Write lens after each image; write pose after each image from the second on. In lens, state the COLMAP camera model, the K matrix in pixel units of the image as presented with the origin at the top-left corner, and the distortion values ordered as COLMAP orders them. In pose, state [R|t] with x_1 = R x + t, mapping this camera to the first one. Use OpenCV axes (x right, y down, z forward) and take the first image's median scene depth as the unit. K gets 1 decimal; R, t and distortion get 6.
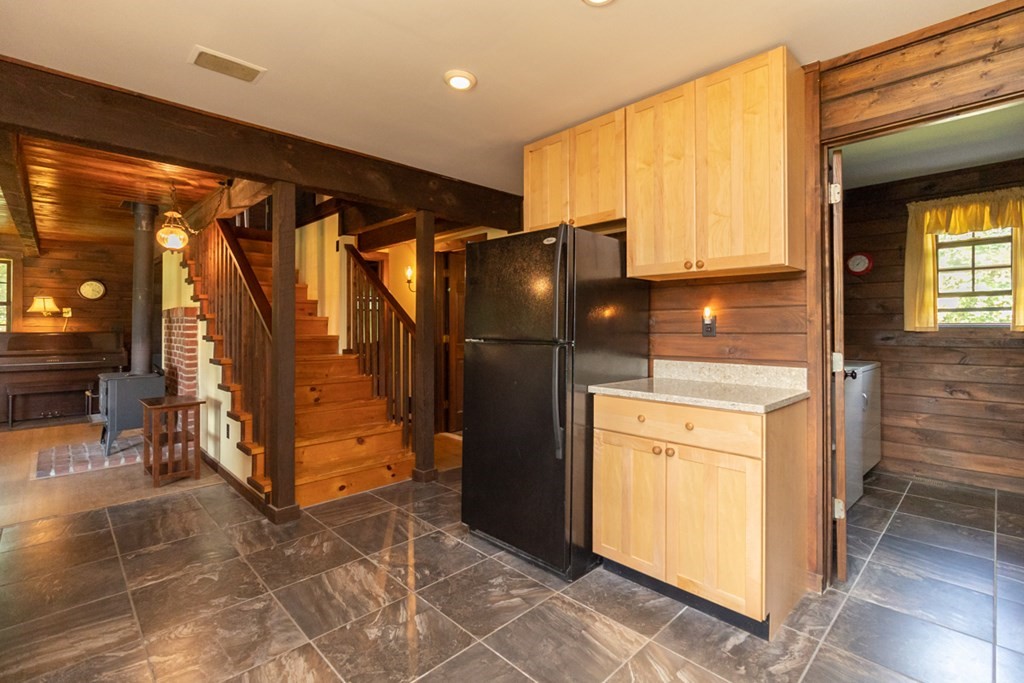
lens RADIAL K [[472.8, 0, 523.7], [0, 472.8, 328.1], [0, 0, 1]] dist [0.001635, 0.000290]
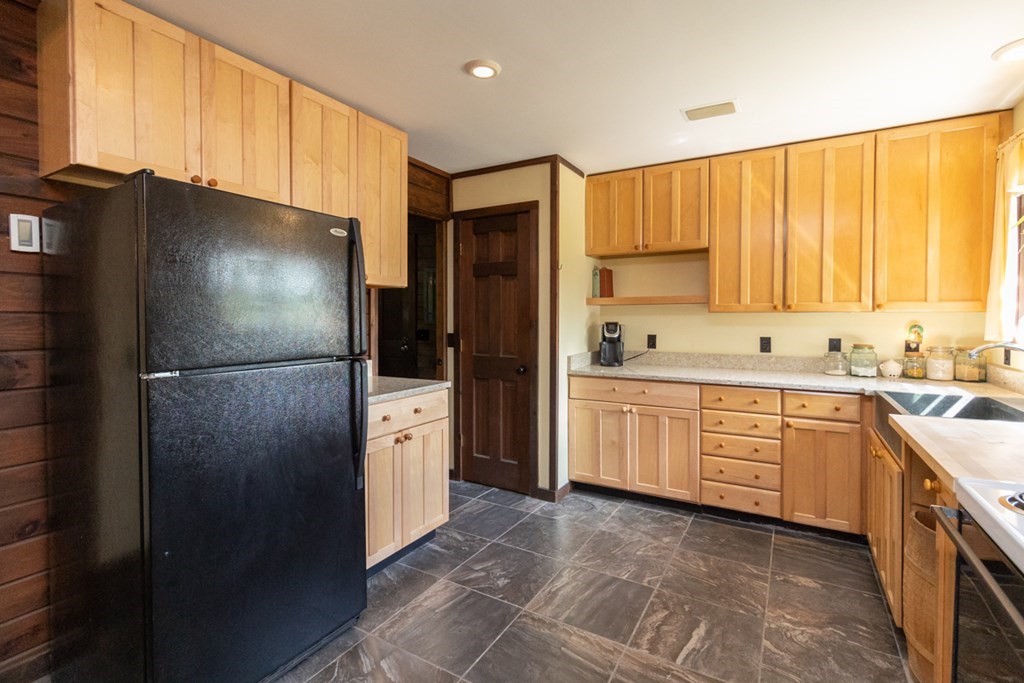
lens RADIAL K [[472.2, 0, 512.9], [0, 472.2, 323.2], [0, 0, 1]] dist [-0.001756, 0.000621]
pose [[-0.242156, -0.014774, 0.970125, -0.563101], [-0.001525, 0.999889, 0.014847, -0.027659], [-0.970236, 0.002116, -0.242152, 0.629803]]
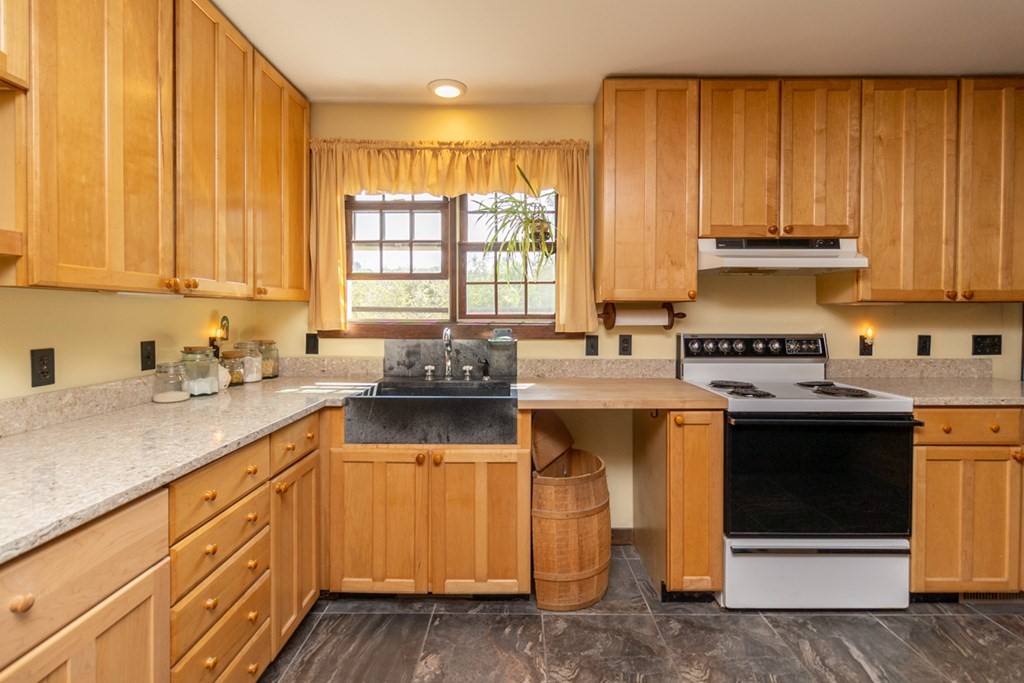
lens RADIAL K [[480.4, 0, 510.1], [0, 480.4, 322.4], [0, 0, 1]] dist [-0.001712, 0.000028]
pose [[-0.711843, 0.009686, -0.702272, 0.305413], [0.000140, 0.999907, 0.013650, -0.013378], [0.702339, 0.009618, -0.711778, 0.466281]]
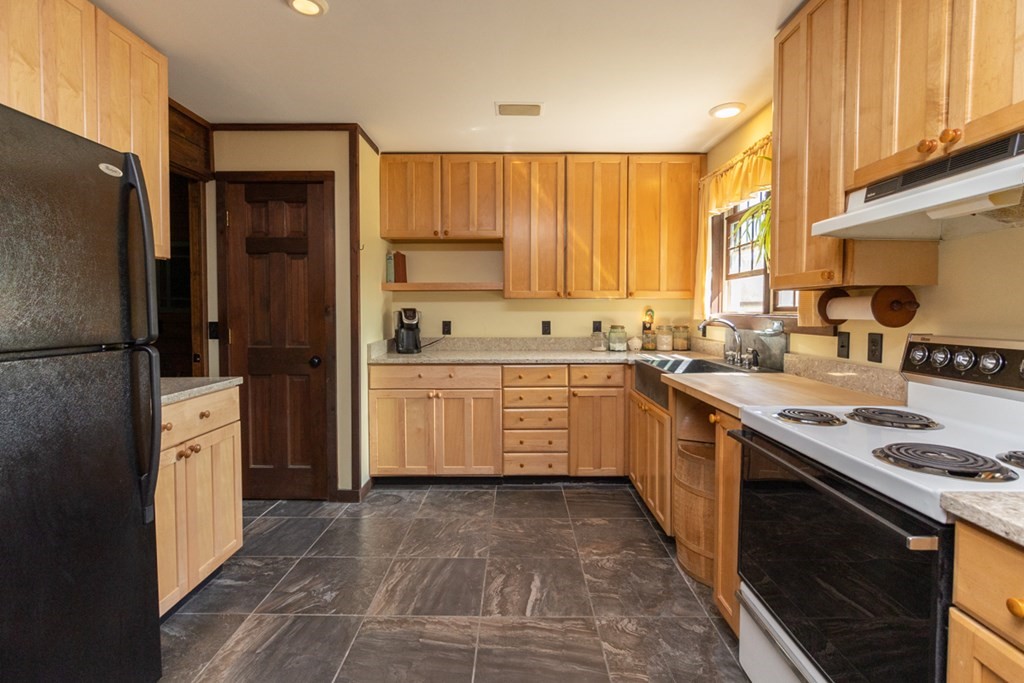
lens RADIAL K [[482.1, 0, 511.0], [0, 482.1, 324.4], [0, 0, 1]] dist [-0.003965, -0.000038]
pose [[-0.695204, -0.021347, 0.718495, -0.496227], [-0.002155, 0.999616, 0.027614, -0.007392], [-0.718809, 0.017649, -0.694983, 0.739476]]
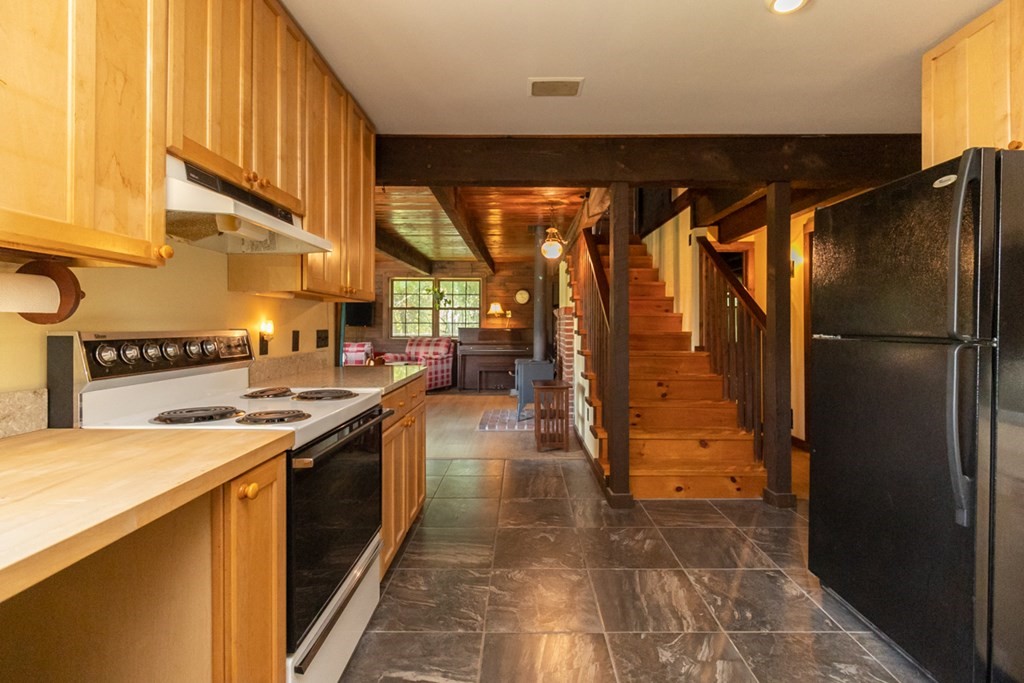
lens RADIAL K [[472.8, 0, 523.7], [0, 472.8, 328.1], [0, 0, 1]] dist [0.001635, 0.000290]
pose [[0.704918, 0.002943, -0.709283, 0.075932], [-0.002956, 0.999995, 0.001211, 0.010632], [0.709283, 0.001243, 0.704923, 0.099498]]
